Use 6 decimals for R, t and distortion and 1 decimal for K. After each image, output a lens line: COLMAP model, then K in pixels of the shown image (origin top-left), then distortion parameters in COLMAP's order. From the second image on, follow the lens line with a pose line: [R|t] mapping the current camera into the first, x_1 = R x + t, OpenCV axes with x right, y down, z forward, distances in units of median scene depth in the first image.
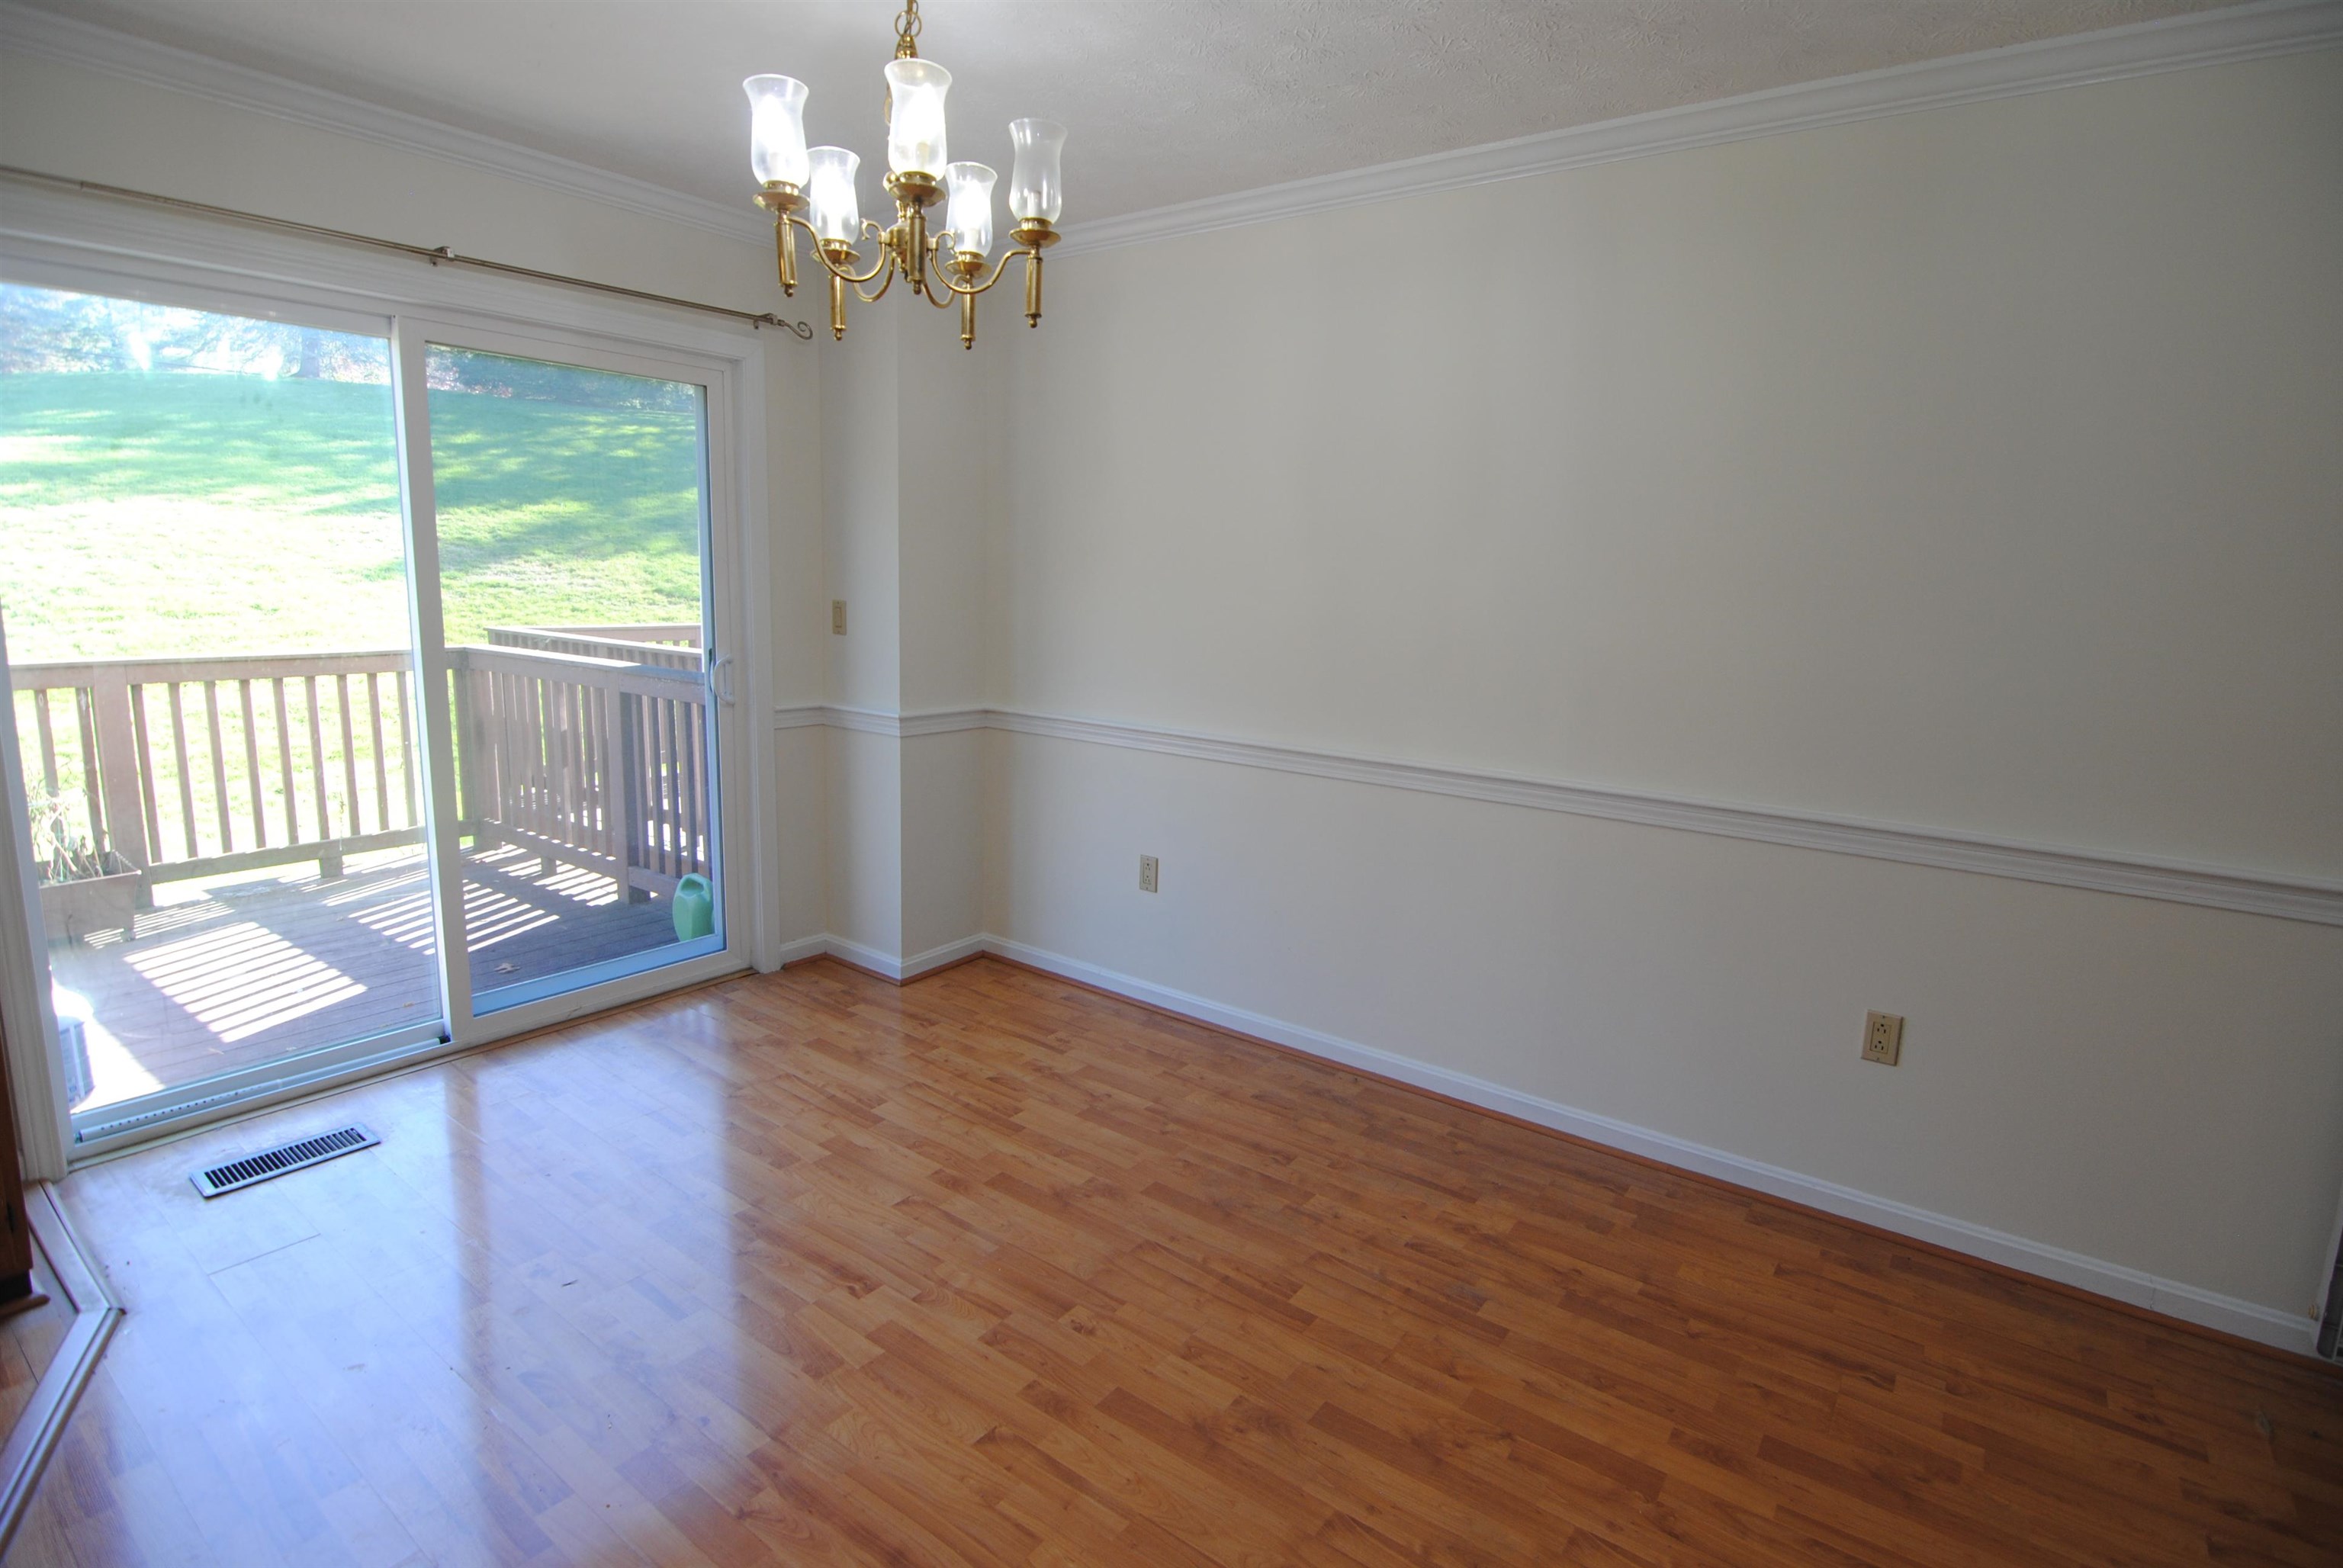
lens RADIAL K [[1143.6, 0, 1180.7], [0, 1143.6, 769.6], [0, 0, 1]] dist [-0.009579, -0.007297]
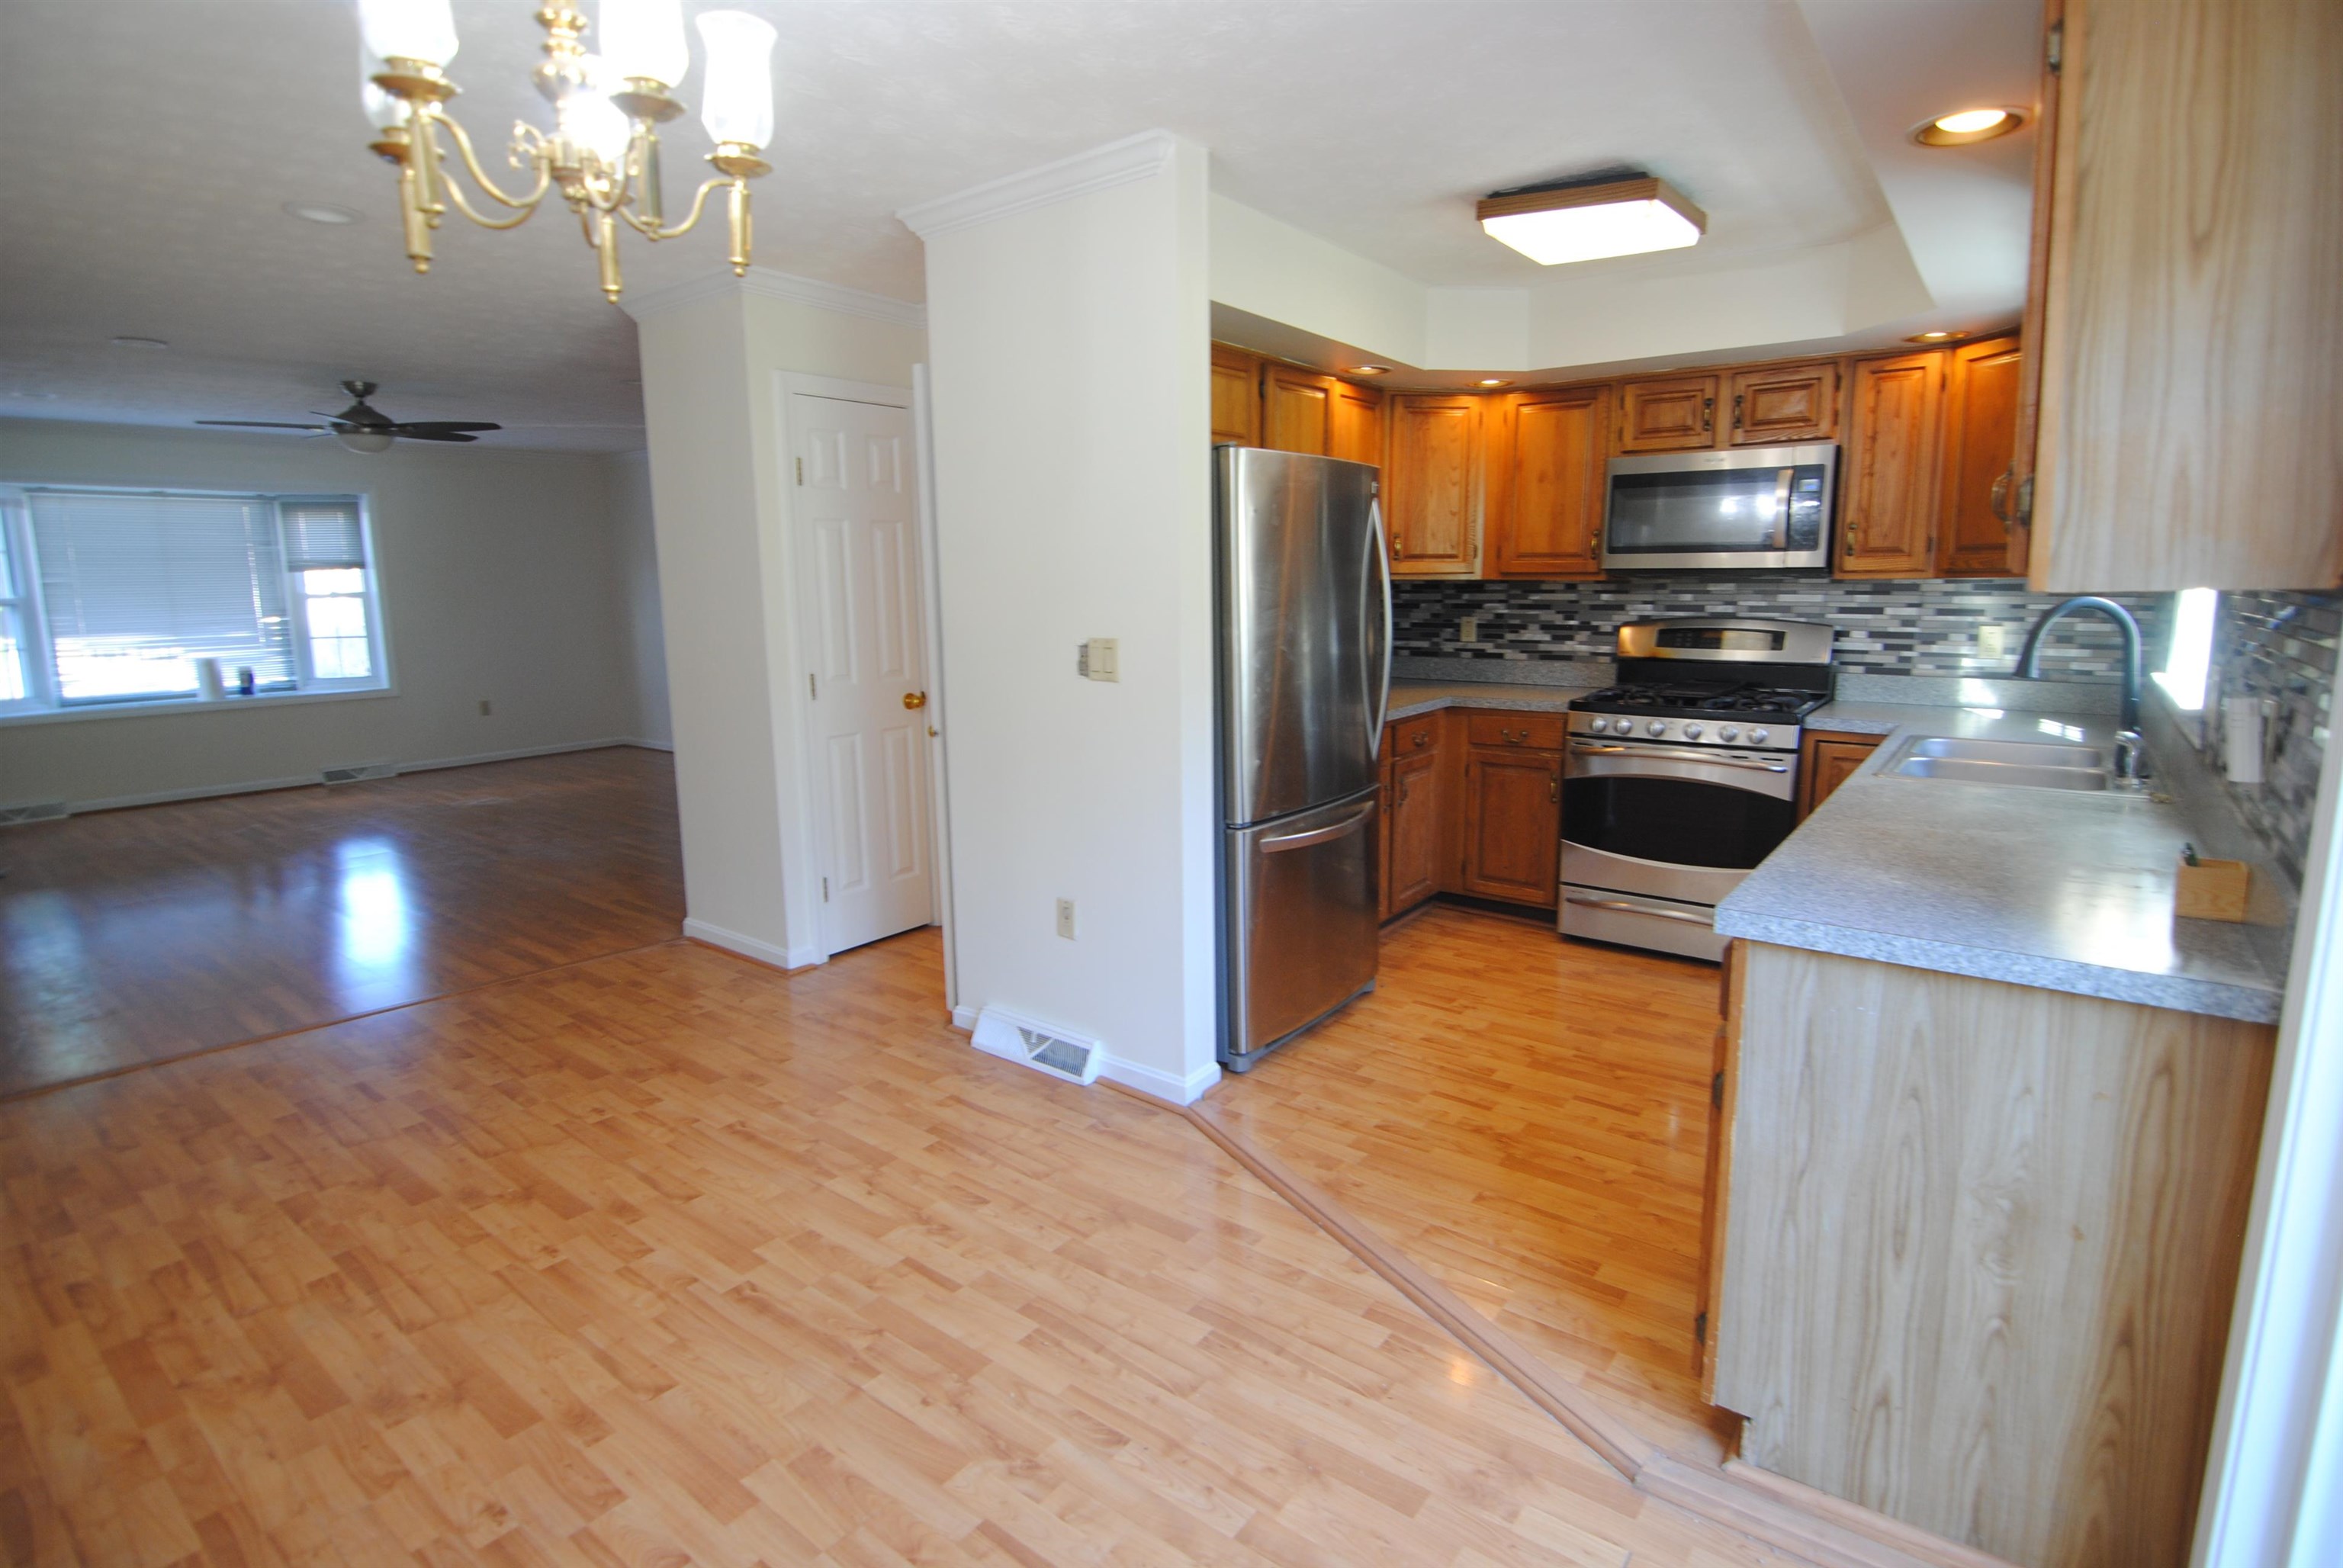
lens RADIAL K [[1143.6, 0, 1176.4], [0, 1143.6, 764.5], [0, 0, 1]] dist [-0.009579, -0.007297]
pose [[-0.999634, -0.024241, 0.011991, -0.318373], [-0.018955, 0.944260, 0.328655, -0.162659], [-0.019290, 0.328307, -0.944374, 0.880509]]
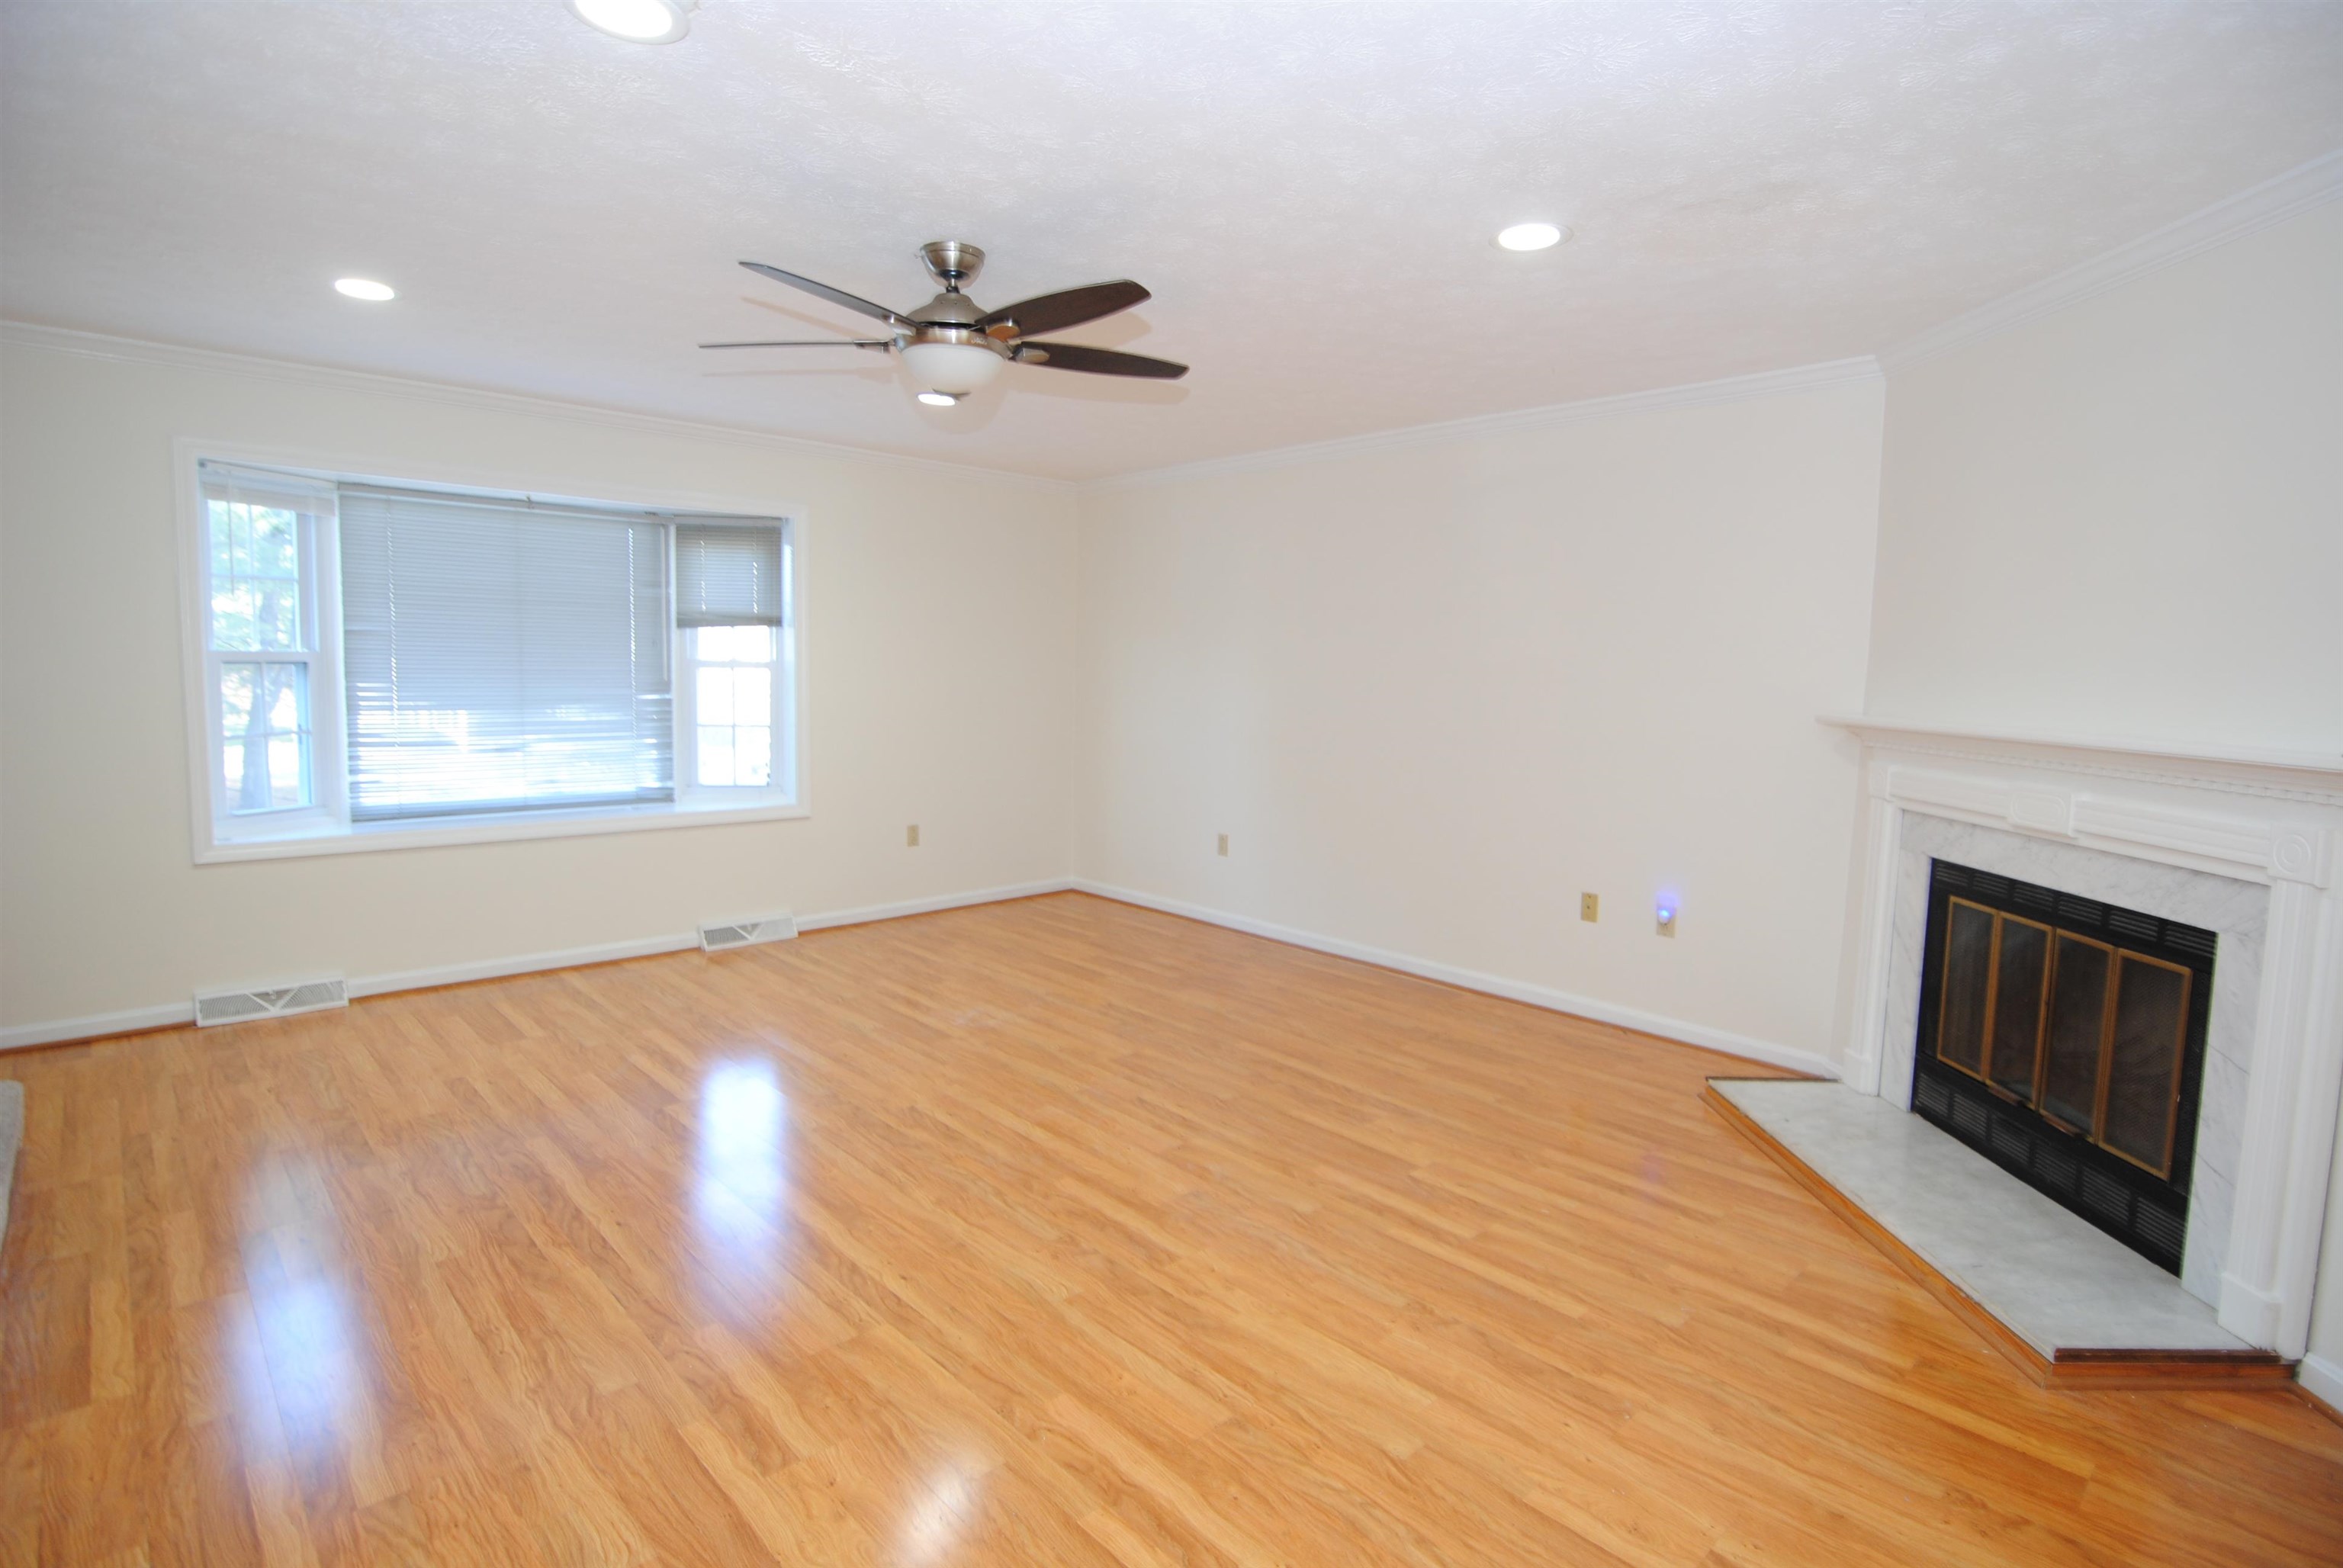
lens RADIAL K [[1152.2, 0, 1199.8], [0, 1152.2, 761.8], [0, 0, 1]] dist [-0.019834, -0.003247]
pose [[-0.984944, -0.065909, 0.159819, 0.501537], [-0.023016, 0.966236, 0.256629, 0.005223], [-0.171337, 0.249087, -0.953205, 0.086879]]
